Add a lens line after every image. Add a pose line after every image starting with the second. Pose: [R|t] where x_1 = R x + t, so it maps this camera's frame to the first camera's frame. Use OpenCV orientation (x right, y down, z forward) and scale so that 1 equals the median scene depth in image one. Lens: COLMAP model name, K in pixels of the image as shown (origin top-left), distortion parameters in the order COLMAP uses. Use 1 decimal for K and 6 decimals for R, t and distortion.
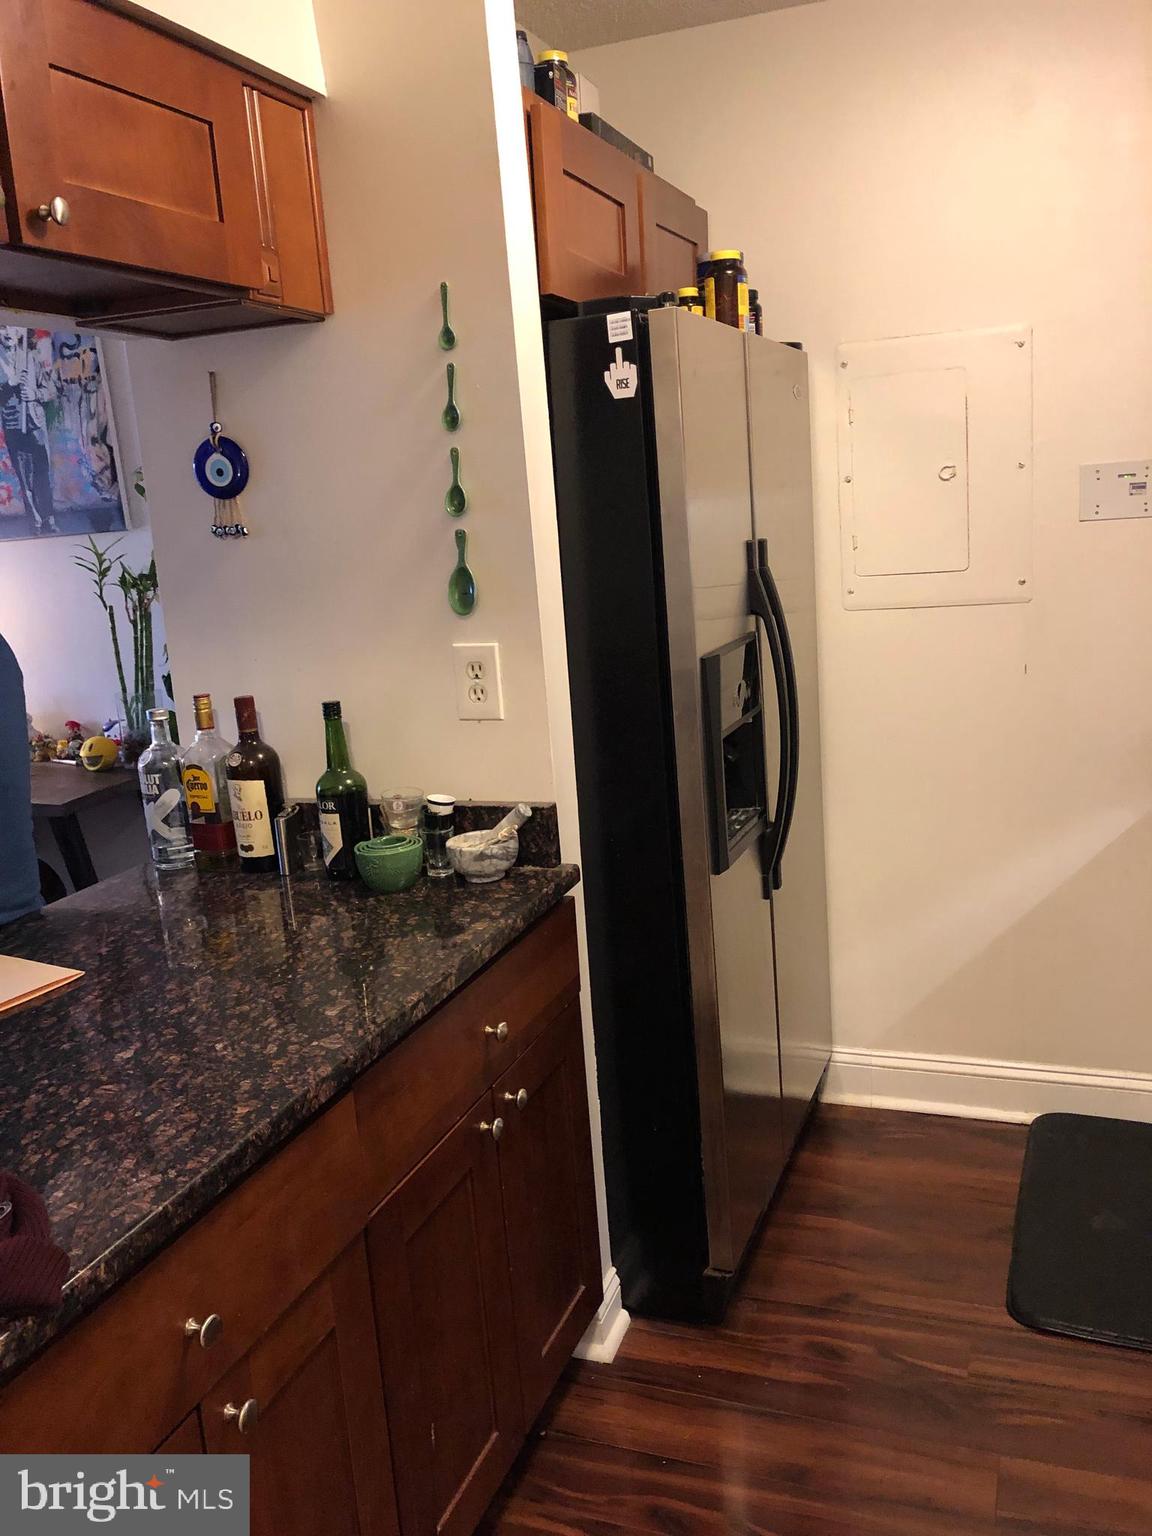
lens RADIAL K [[1246.8, 0, 588.7], [0, 1246.8, 763.9], [0, 0, 1]] dist [0.021779, -0.021735]
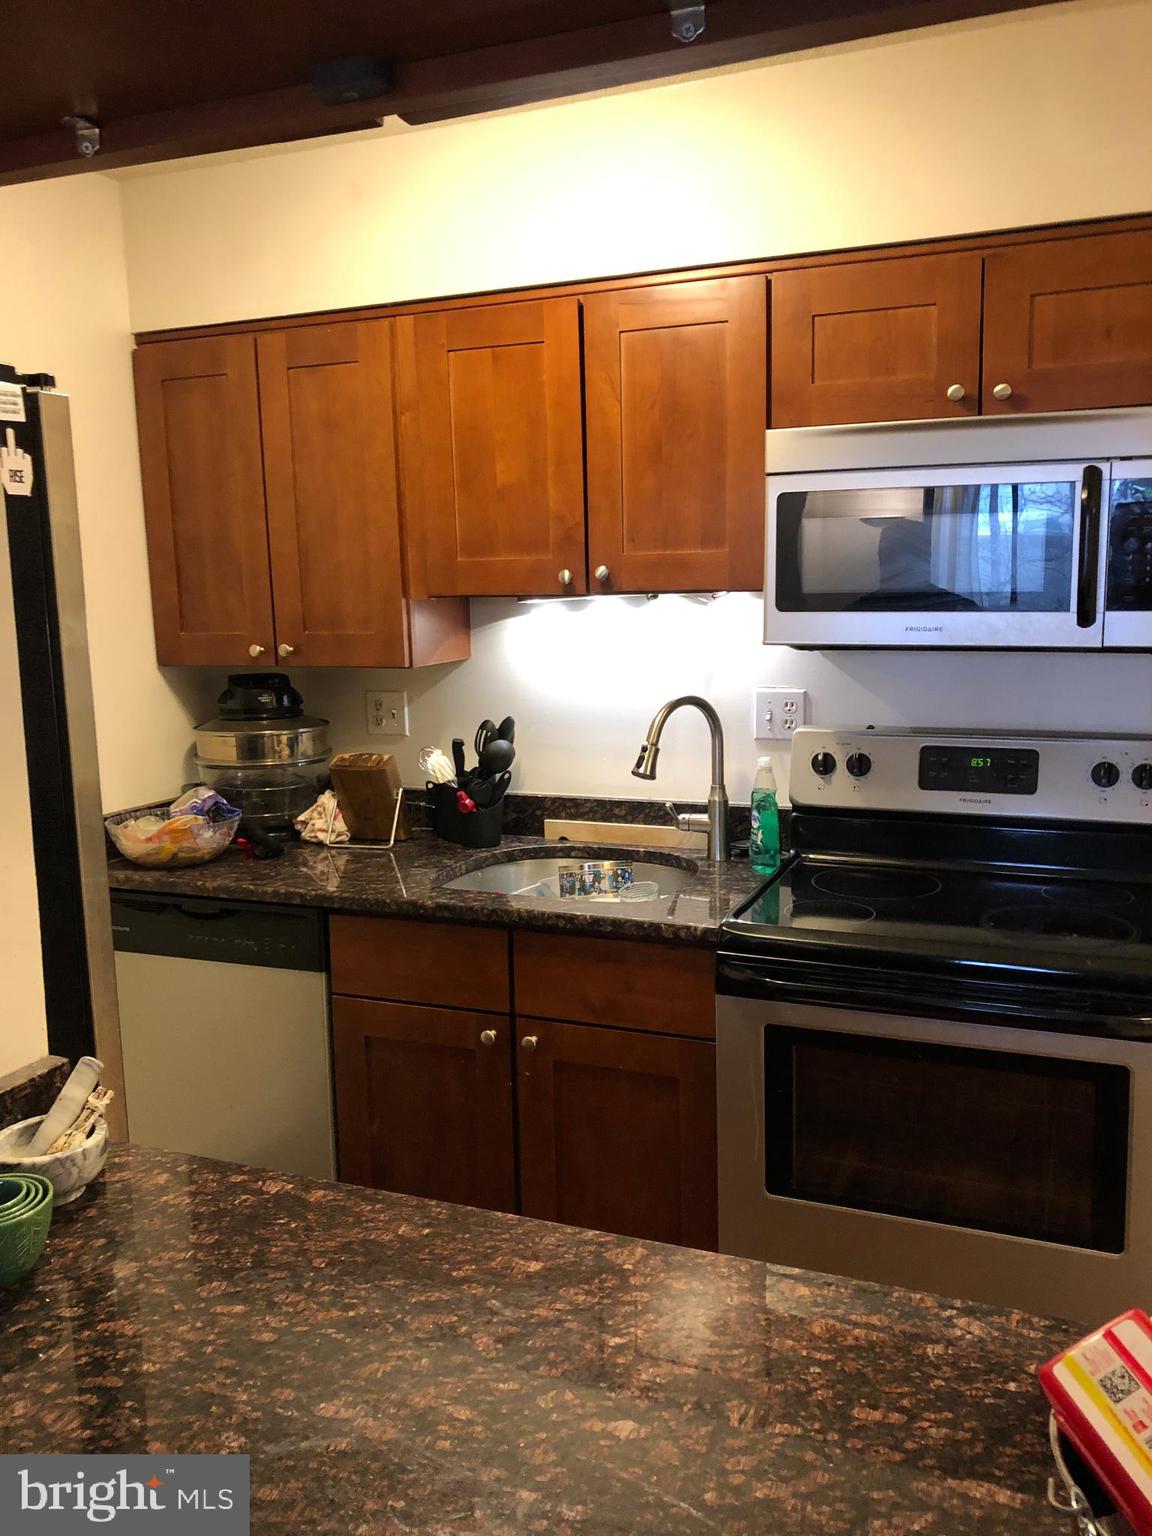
lens RADIAL K [[1246.8, 0, 587.2], [0, 1246.8, 768.6], [0, 0, 1]] dist [0.021779, -0.021735]
pose [[0.026615, -0.072590, 0.997007, -0.900083], [0.235053, 0.969851, 0.064339, -0.126452], [-0.971618, 0.232637, 0.042875, 0.838076]]
